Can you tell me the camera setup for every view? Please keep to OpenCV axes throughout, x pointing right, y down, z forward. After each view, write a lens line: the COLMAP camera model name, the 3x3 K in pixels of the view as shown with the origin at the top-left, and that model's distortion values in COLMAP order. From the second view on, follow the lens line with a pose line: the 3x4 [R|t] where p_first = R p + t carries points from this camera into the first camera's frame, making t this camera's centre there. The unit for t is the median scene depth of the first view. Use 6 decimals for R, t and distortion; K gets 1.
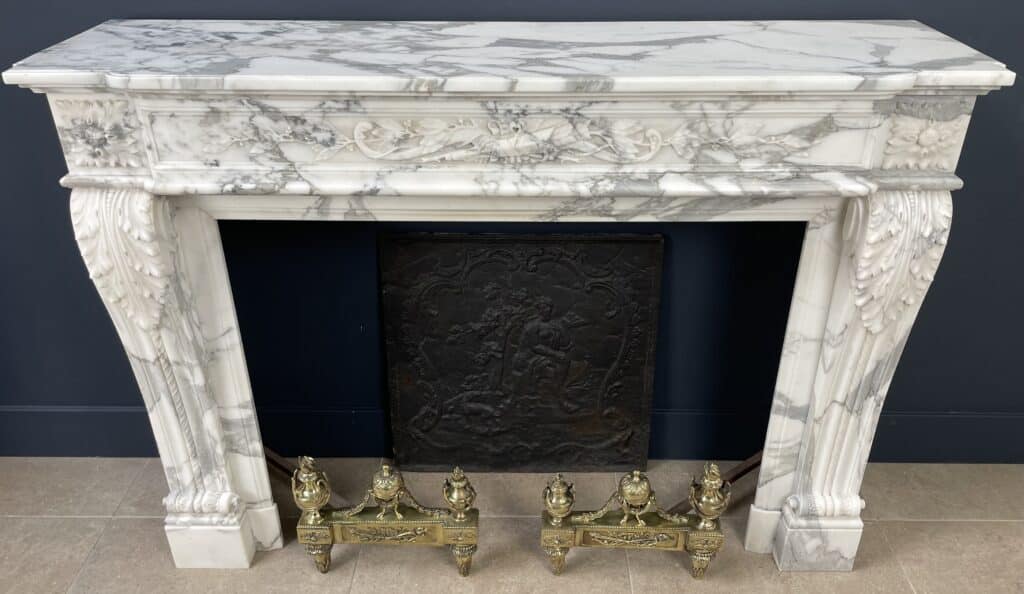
lens RADIAL K [[804.8, 0, 524.7], [0, 804.8, 288.6], [0, 0, 1]] dist [0.096713, -0.139064]
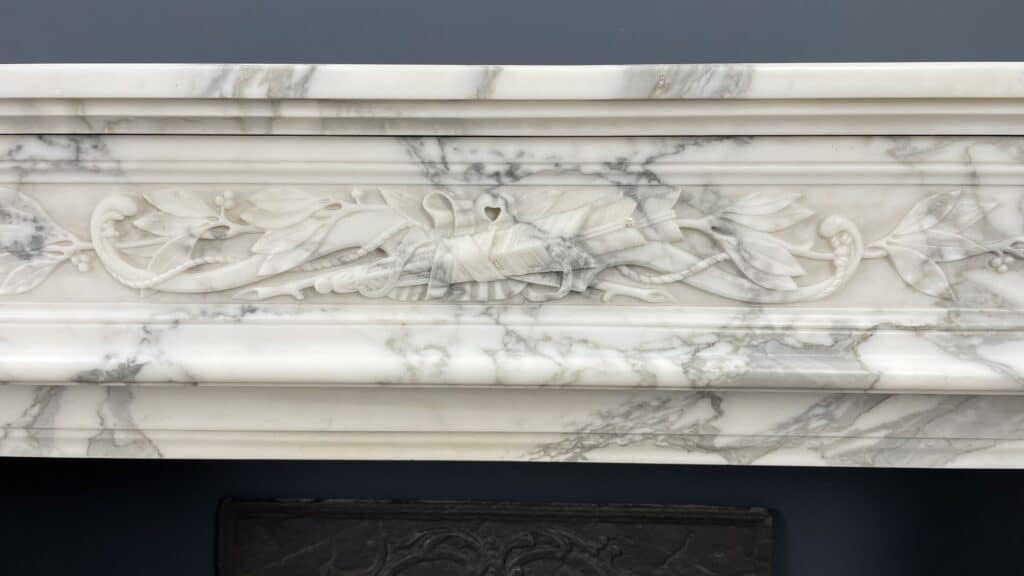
lens RADIAL K [[816.5, 0, 469.2], [0, 816.5, 278.0], [0, 0, 1]] dist [0.083084, -0.101007]
pose [[0.999813, 0.004382, -0.018842, -0.013162], [-0.010695, 0.936829, -0.349623, -0.022341], [0.016120, 0.349759, 0.936701, 0.564781]]
